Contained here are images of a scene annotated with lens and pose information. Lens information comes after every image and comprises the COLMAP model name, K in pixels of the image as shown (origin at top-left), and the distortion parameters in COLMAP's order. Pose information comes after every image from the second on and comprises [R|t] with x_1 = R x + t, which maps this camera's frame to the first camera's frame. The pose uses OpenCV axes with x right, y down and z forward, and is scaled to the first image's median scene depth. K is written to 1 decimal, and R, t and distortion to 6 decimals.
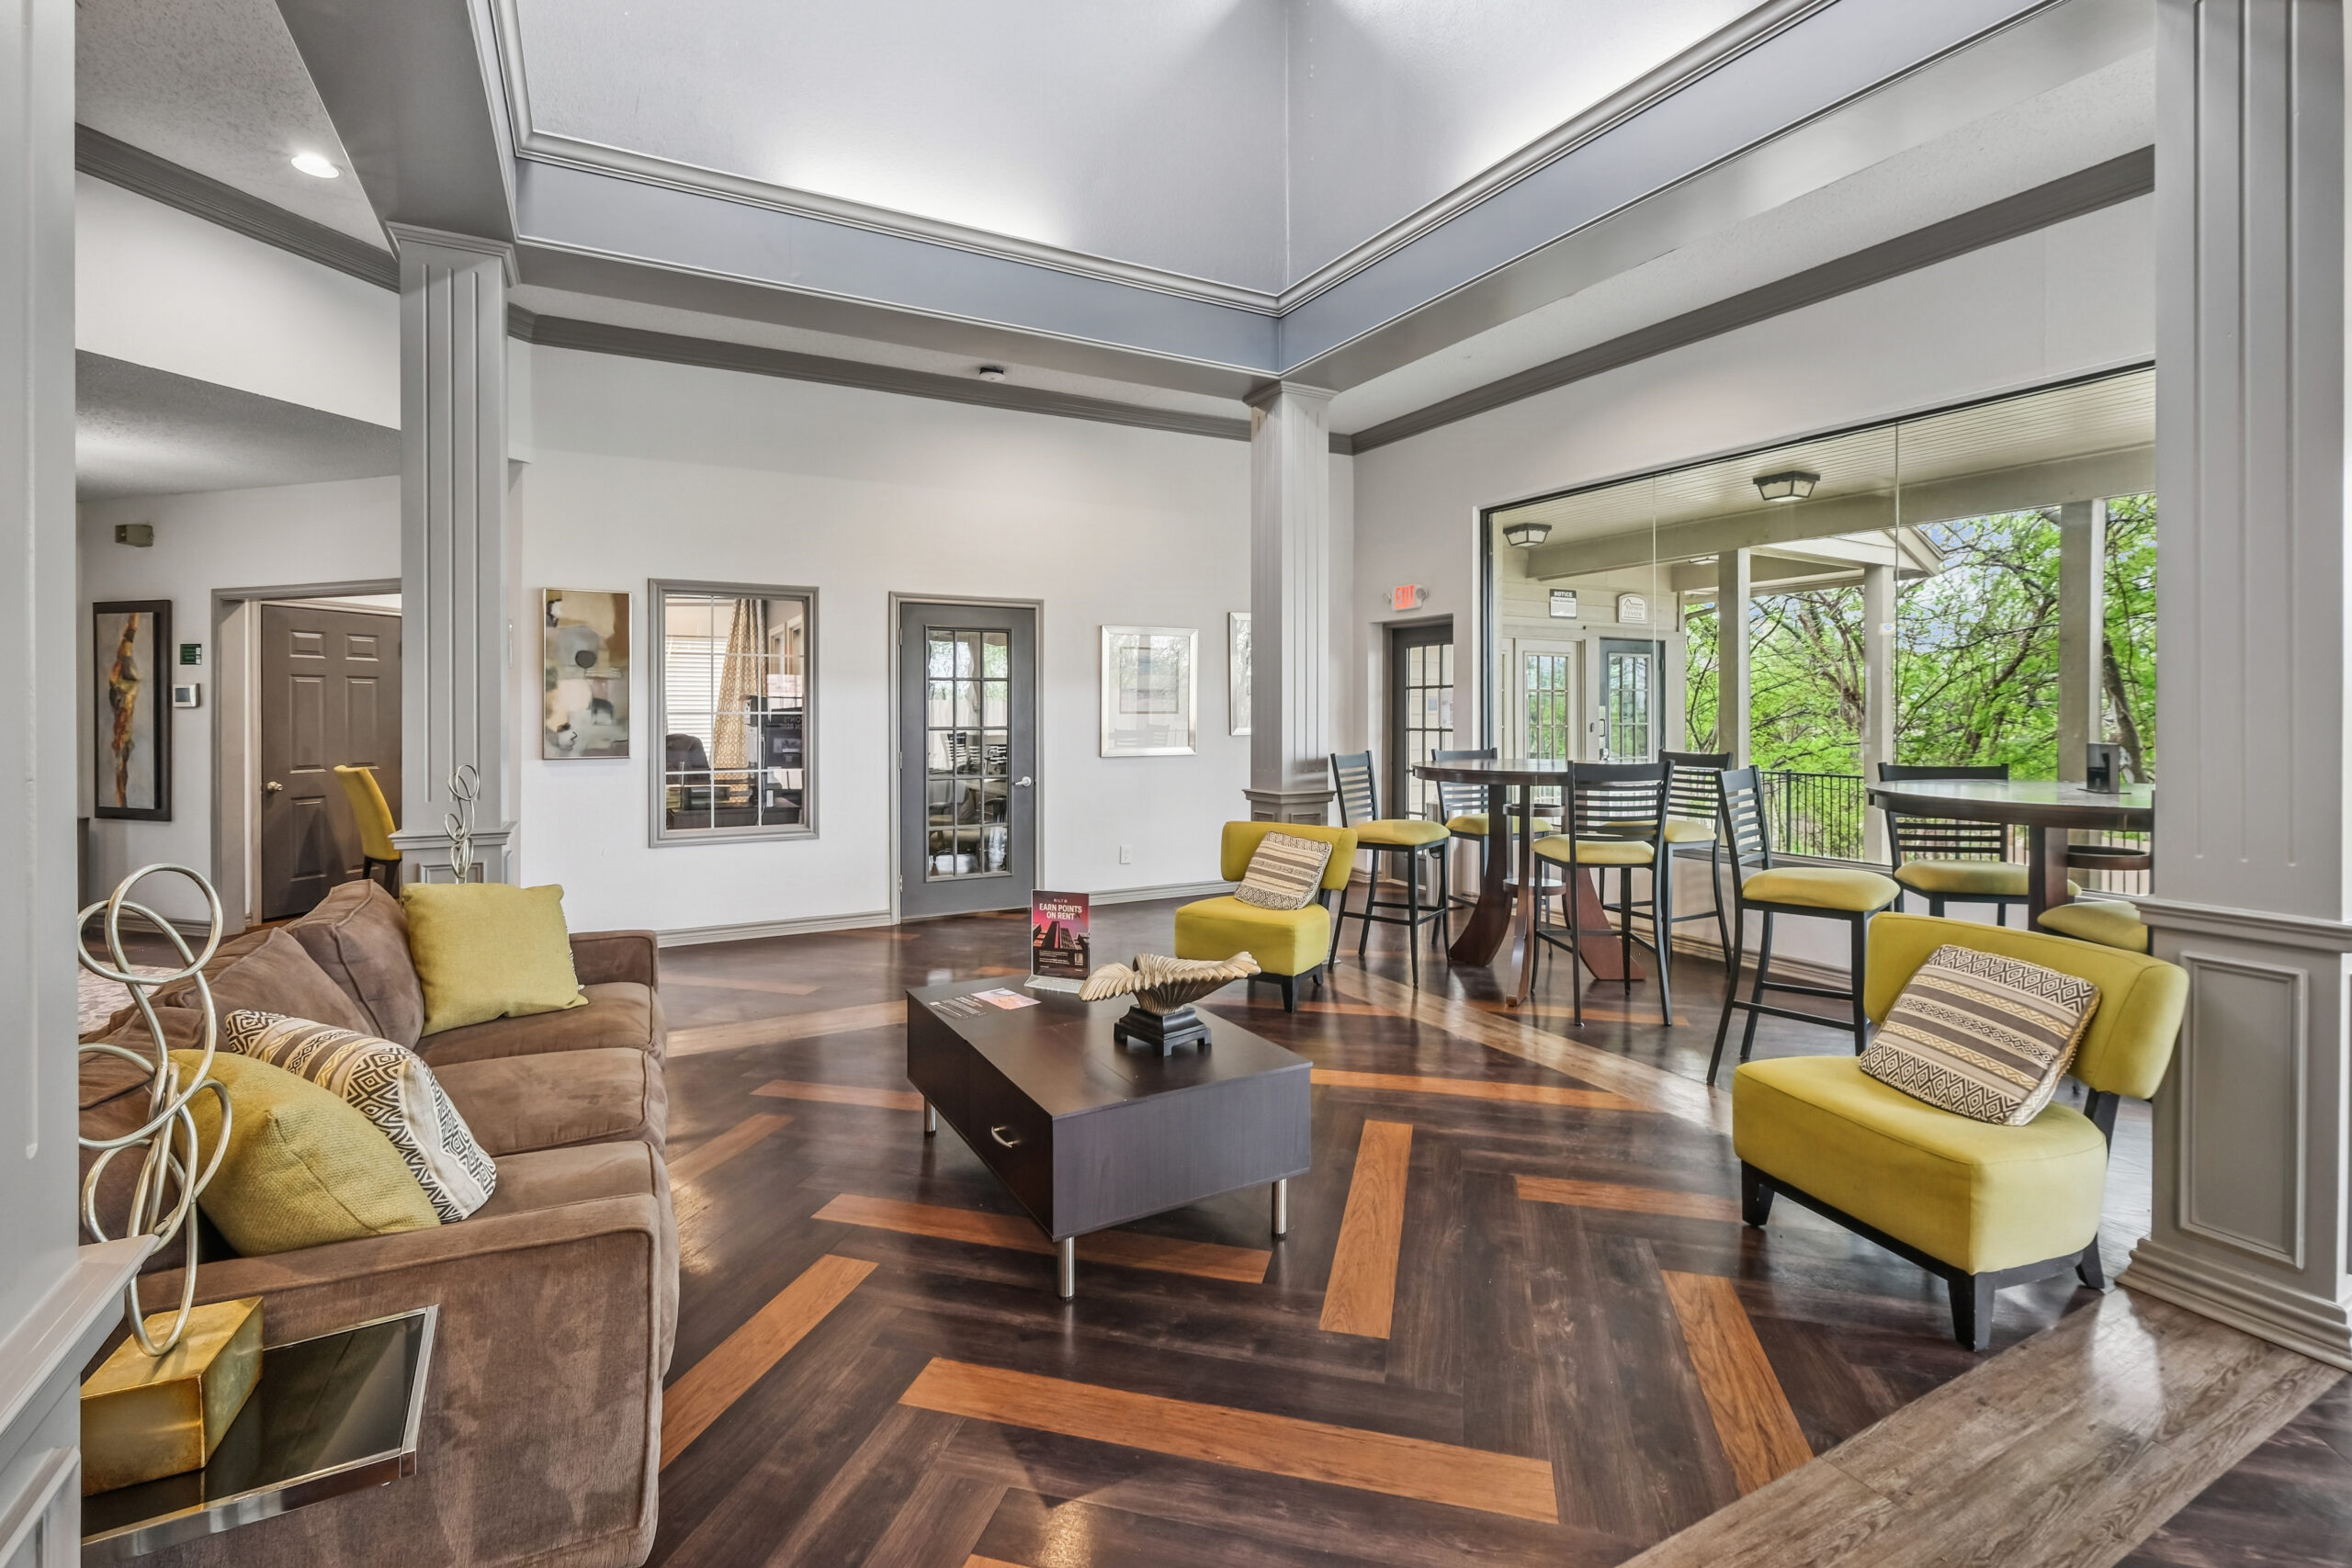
lens RADIAL K [[1076.7, 0, 1173.2], [0, 1076.7, 717.6], [0, 0, 1]] dist [0.000770, 0.000097]
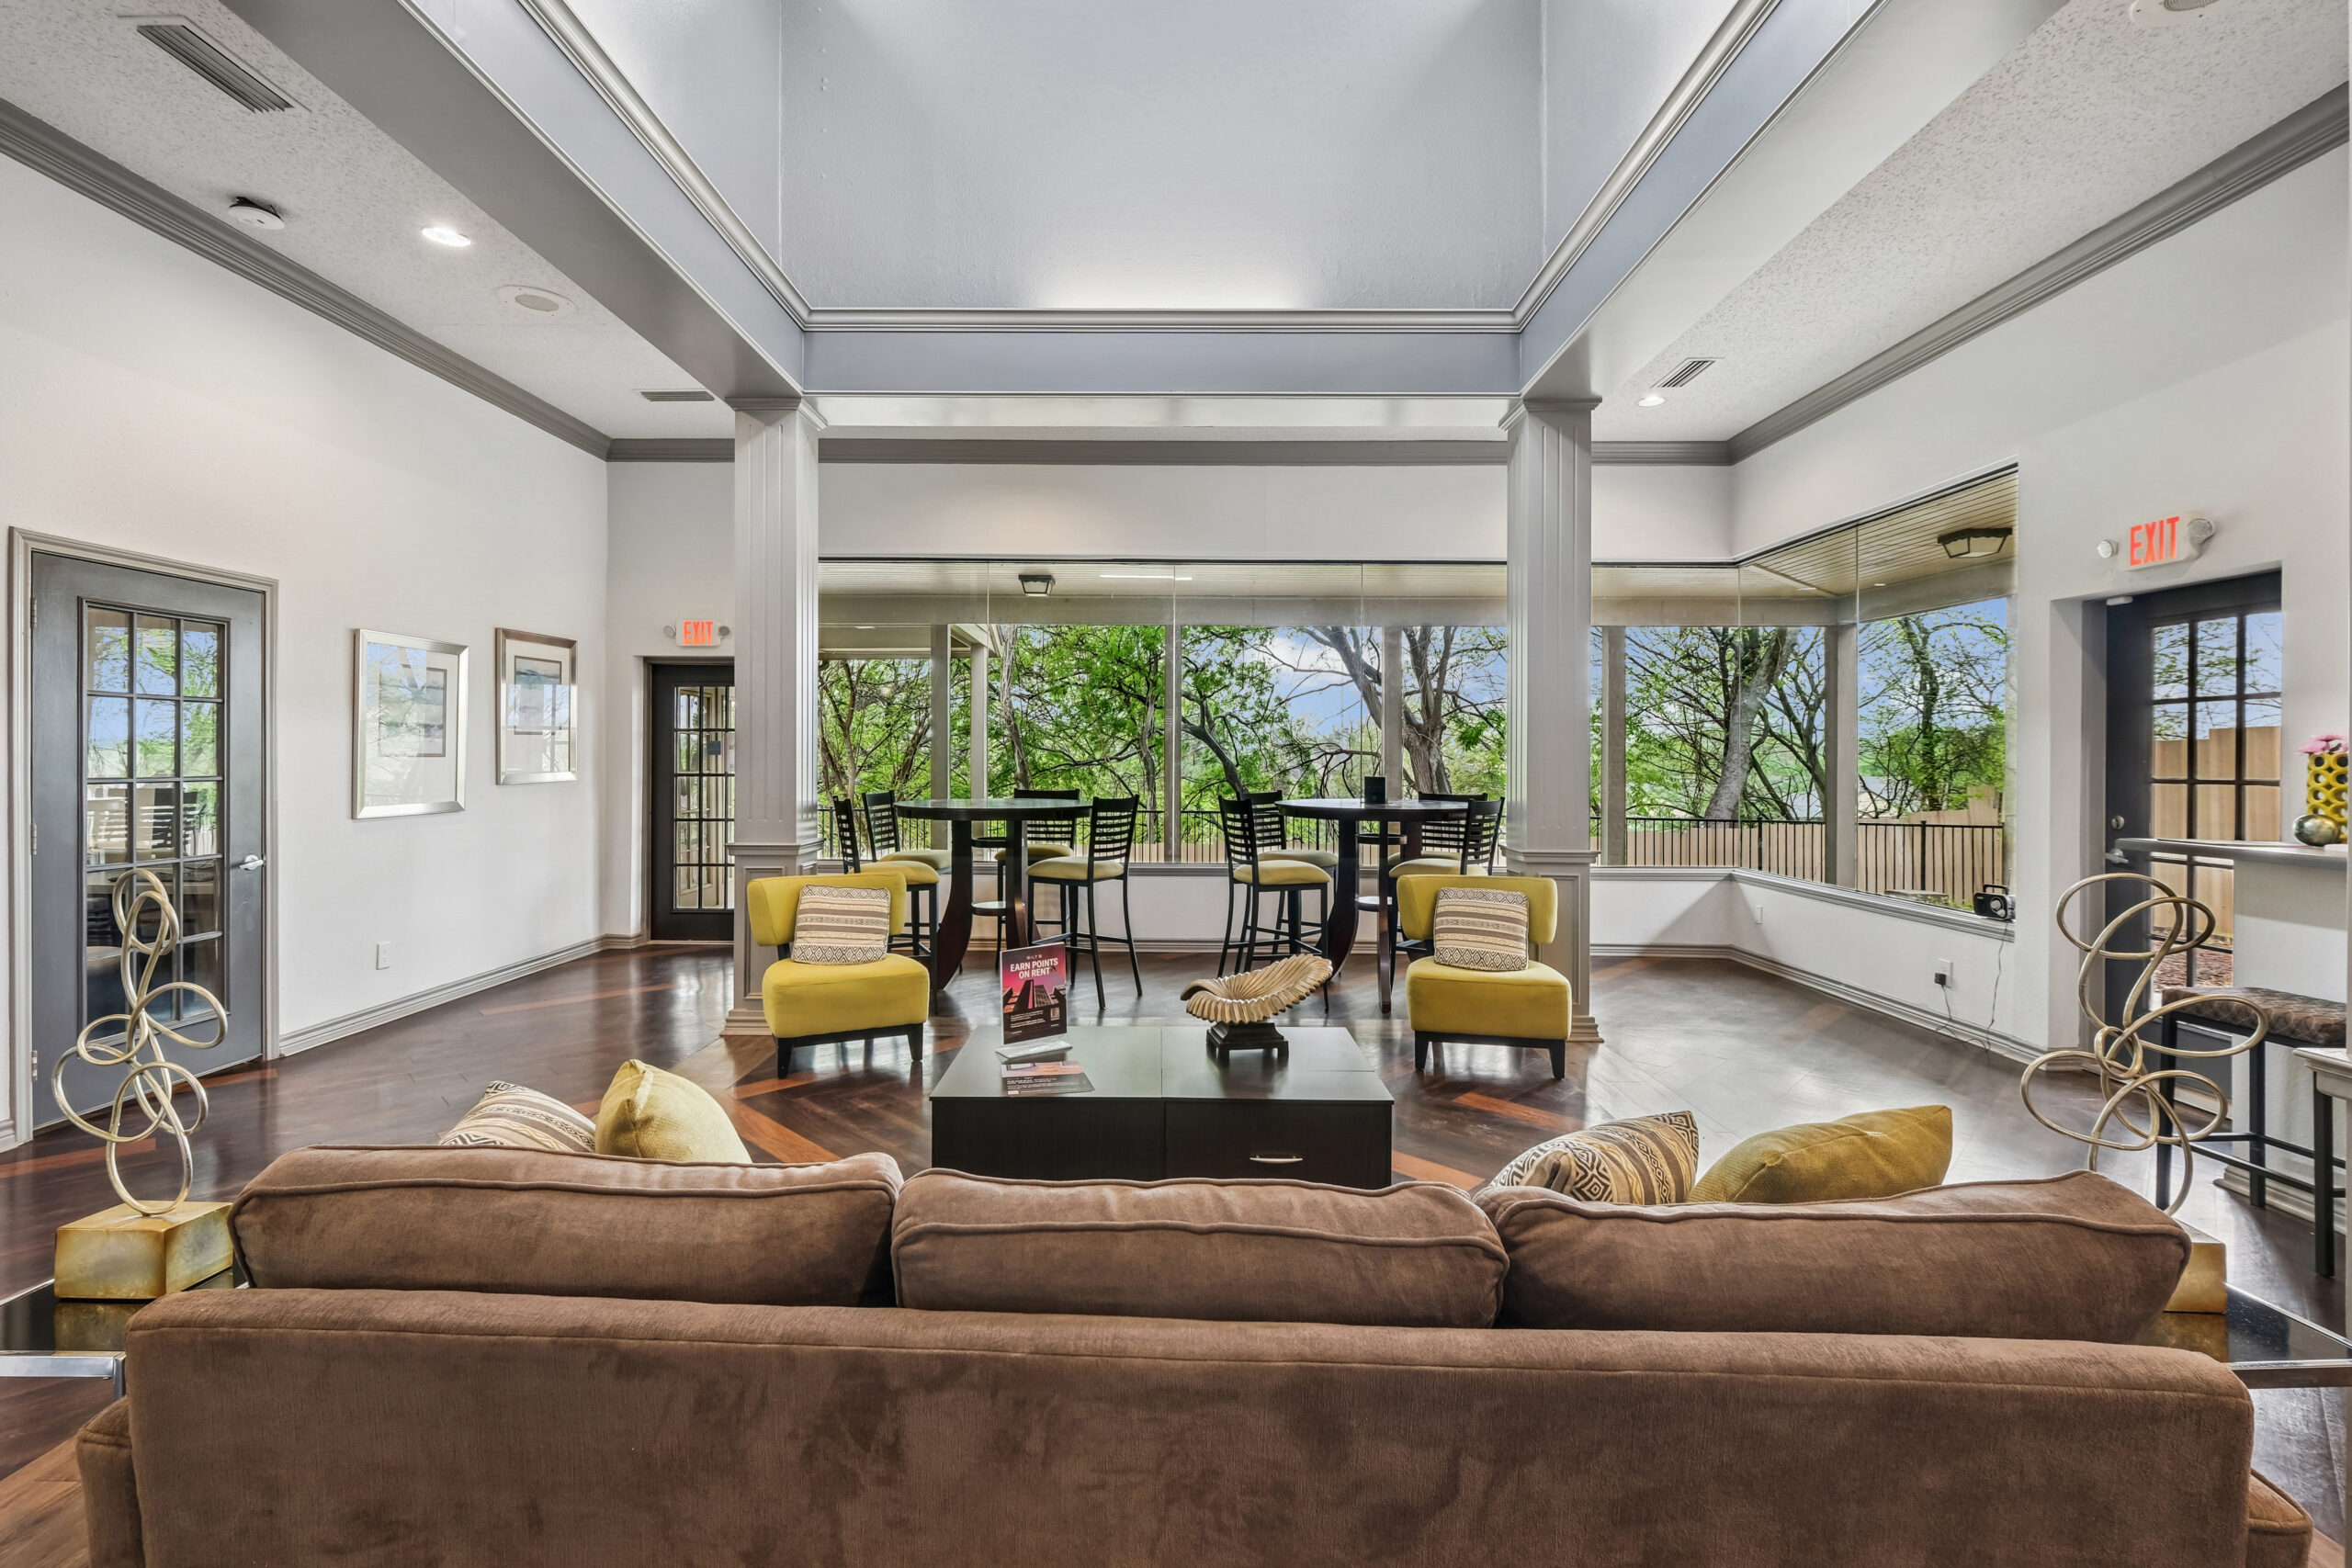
lens RADIAL K [[1035.9, 0, 1178.7], [0, 1035.9, 757.2], [0, 0, 1]] dist [0.000846, 0.000418]
pose [[0.474379, 0.003857, 0.880312, -0.443903], [0.000887, 0.999988, -0.004859, 0.000390], [-0.880320, 0.003086, 0.474370, 0.243895]]
